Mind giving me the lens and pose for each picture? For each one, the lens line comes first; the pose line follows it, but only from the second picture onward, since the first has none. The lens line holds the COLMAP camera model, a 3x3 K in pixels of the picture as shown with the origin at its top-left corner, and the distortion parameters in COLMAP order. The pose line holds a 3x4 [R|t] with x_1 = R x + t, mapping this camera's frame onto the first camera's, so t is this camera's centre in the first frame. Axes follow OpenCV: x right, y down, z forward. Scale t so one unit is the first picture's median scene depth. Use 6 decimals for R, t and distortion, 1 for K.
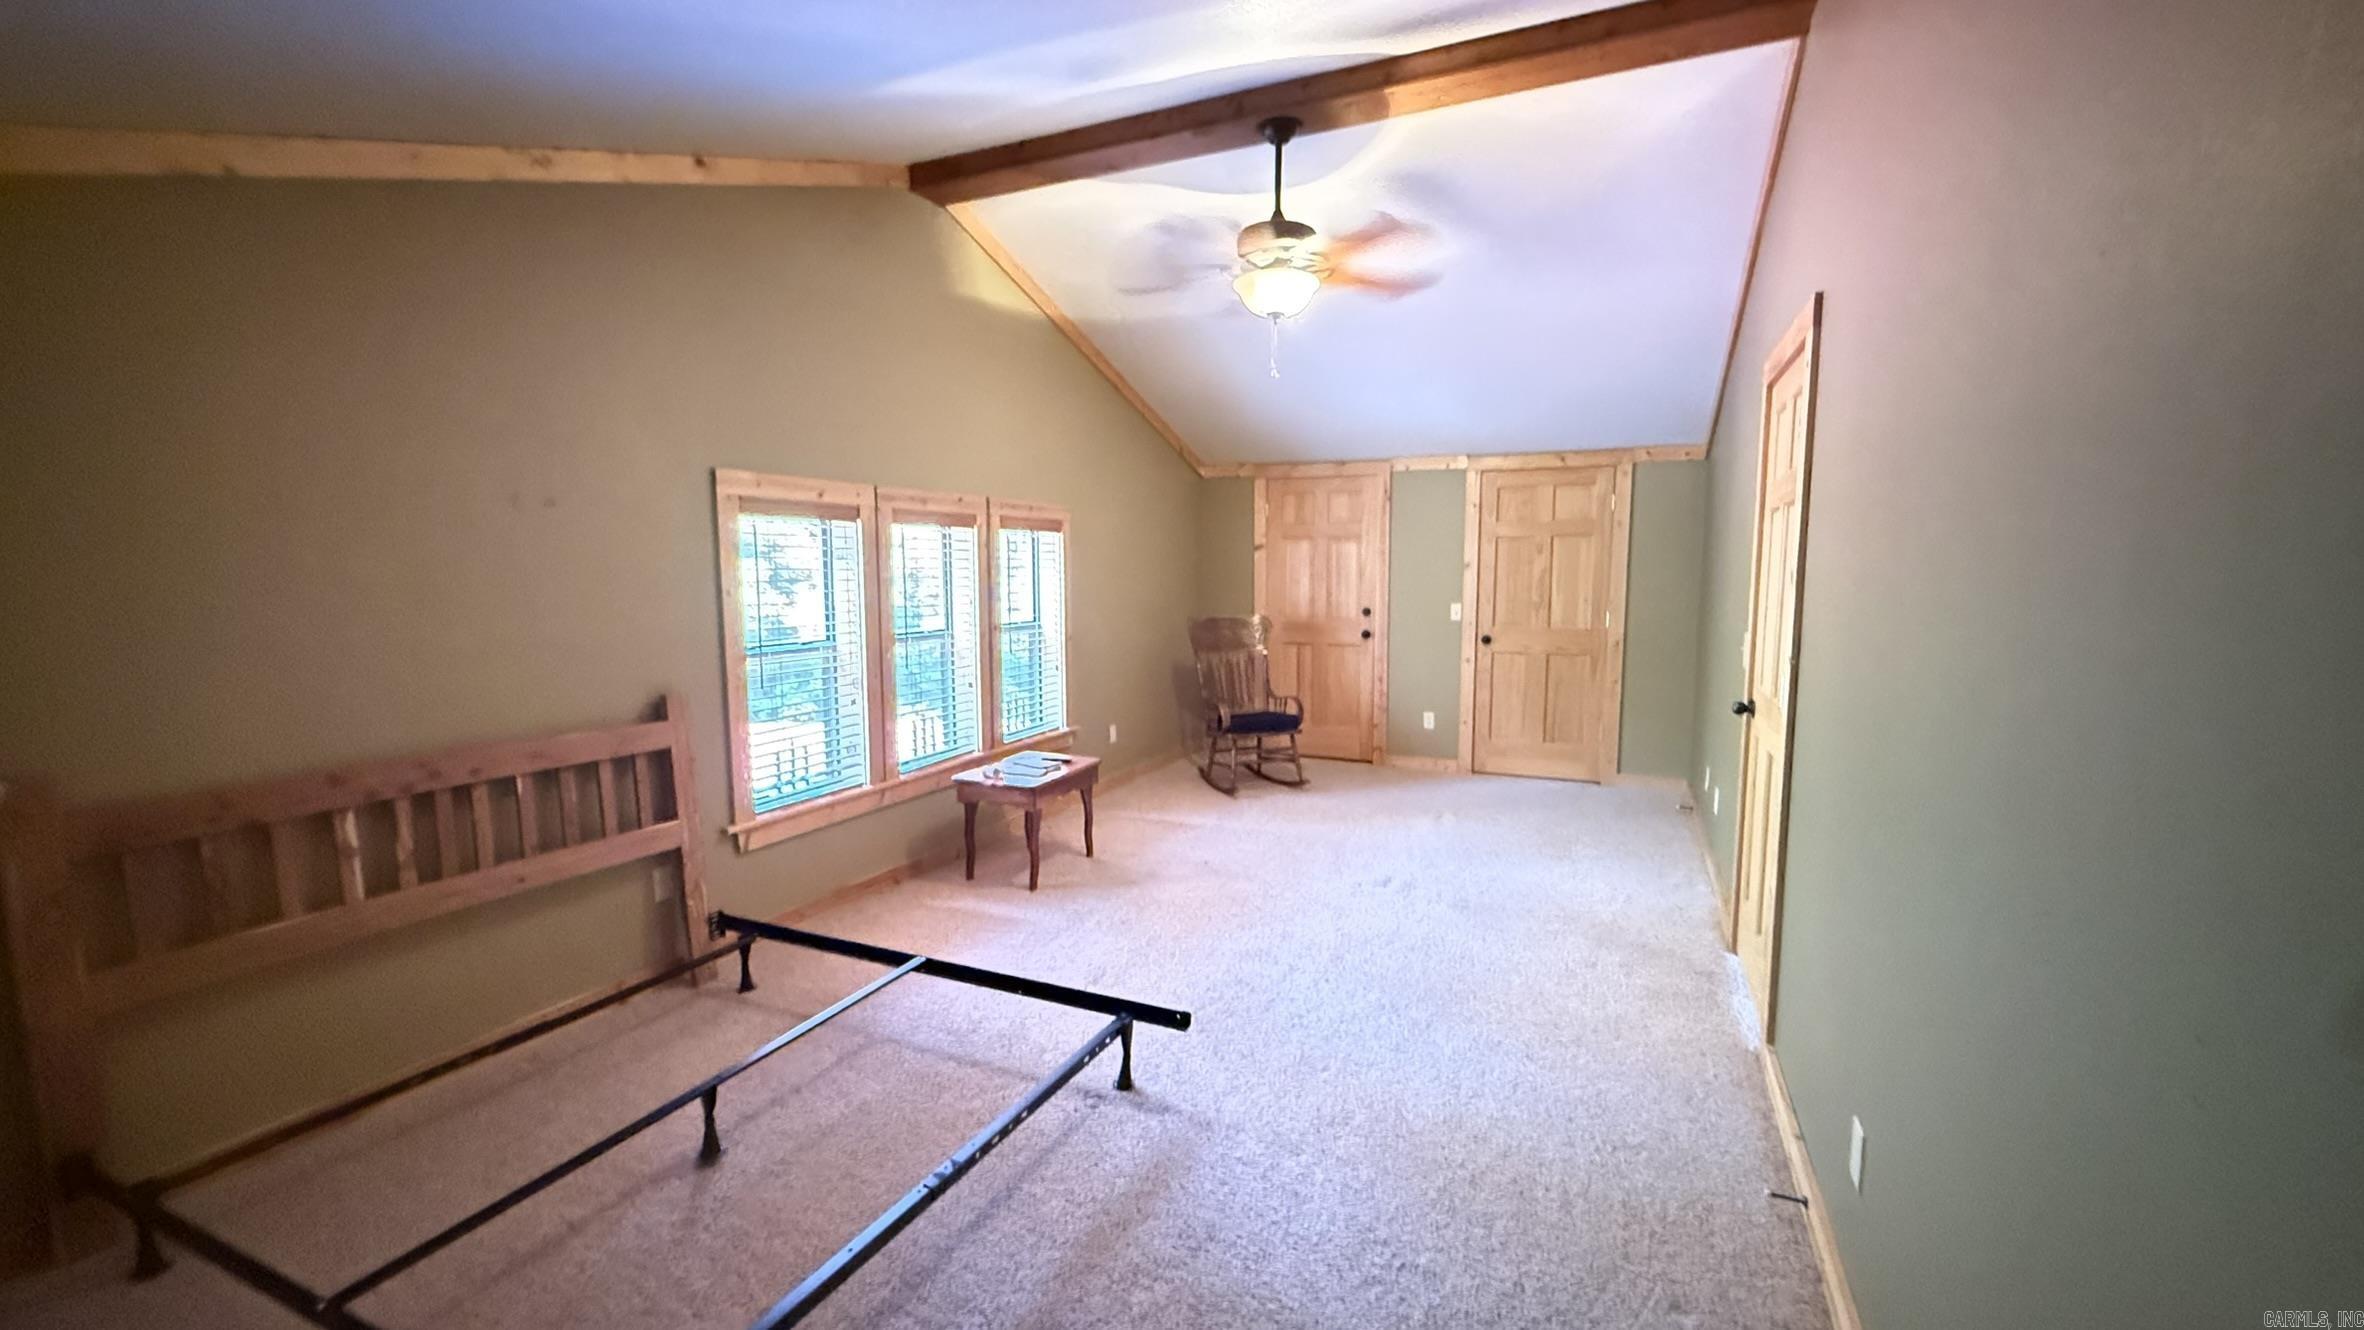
lens RADIAL K [[947.2, 0, 1183.6], [0, 947.2, 673.9], [0, 0, 1]] dist [-0.000663, 0.000325]
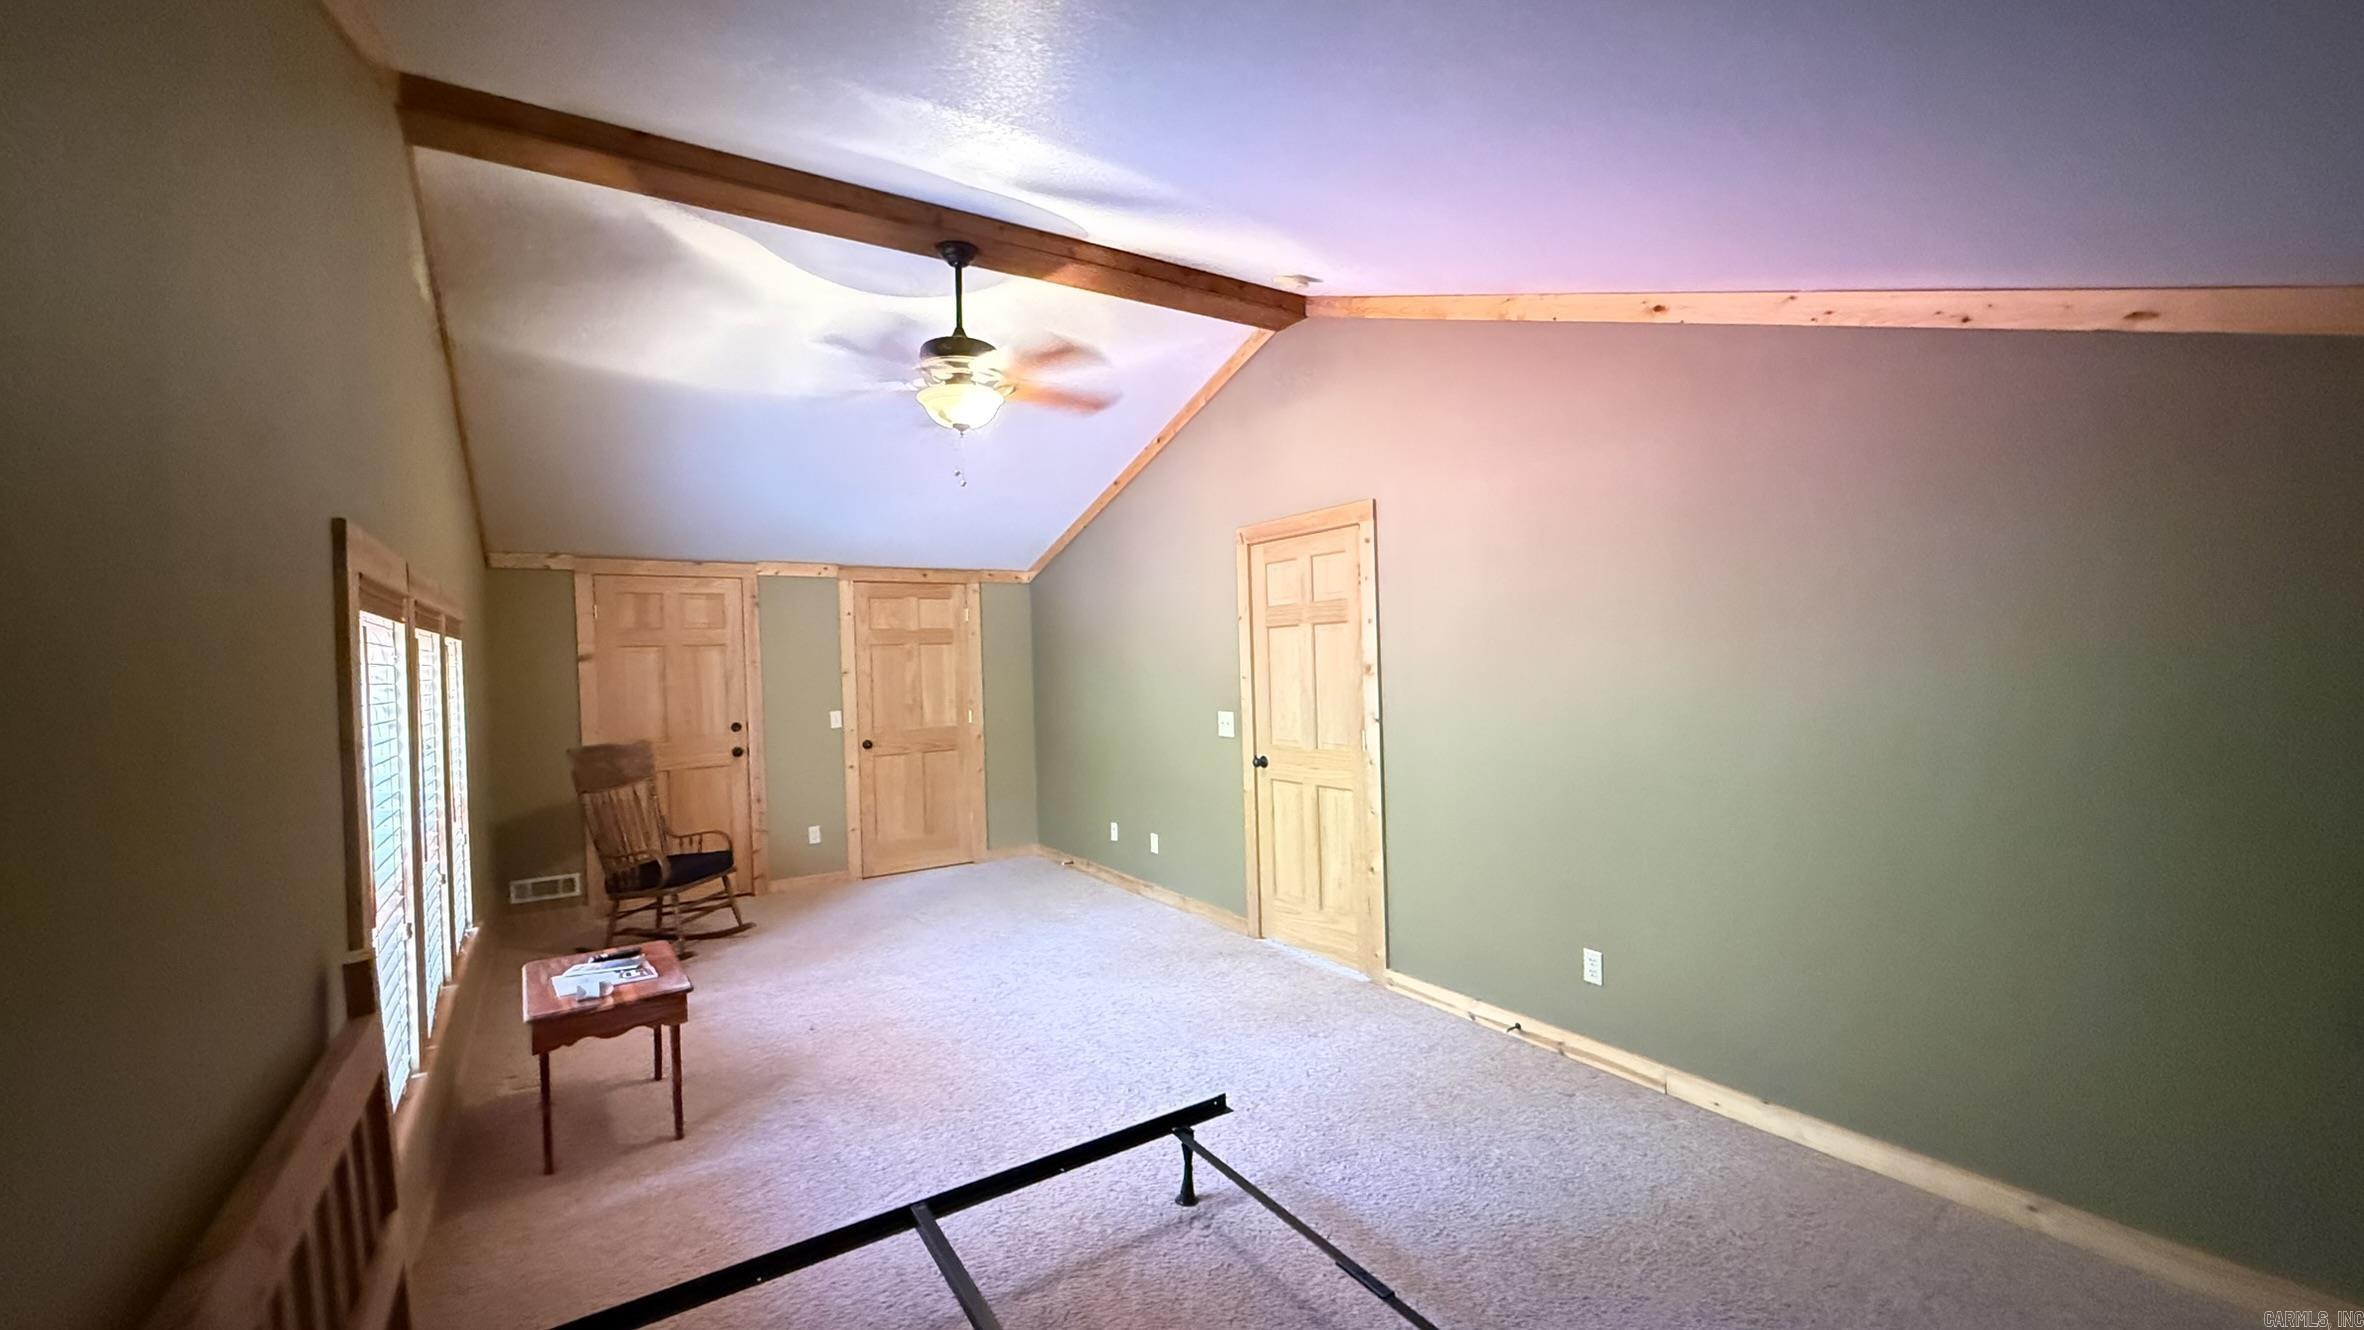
lens RADIAL K [[947.2, 0, 1172.4], [0, 947.2, 665.8], [0, 0, 1]] dist [-0.000663, 0.000325]
pose [[0.526704, -0.018150, 0.849855, -0.387537], [0.122482, 0.990960, -0.054745, -0.025335], [-0.841178, 0.132926, 0.524166, 0.188644]]
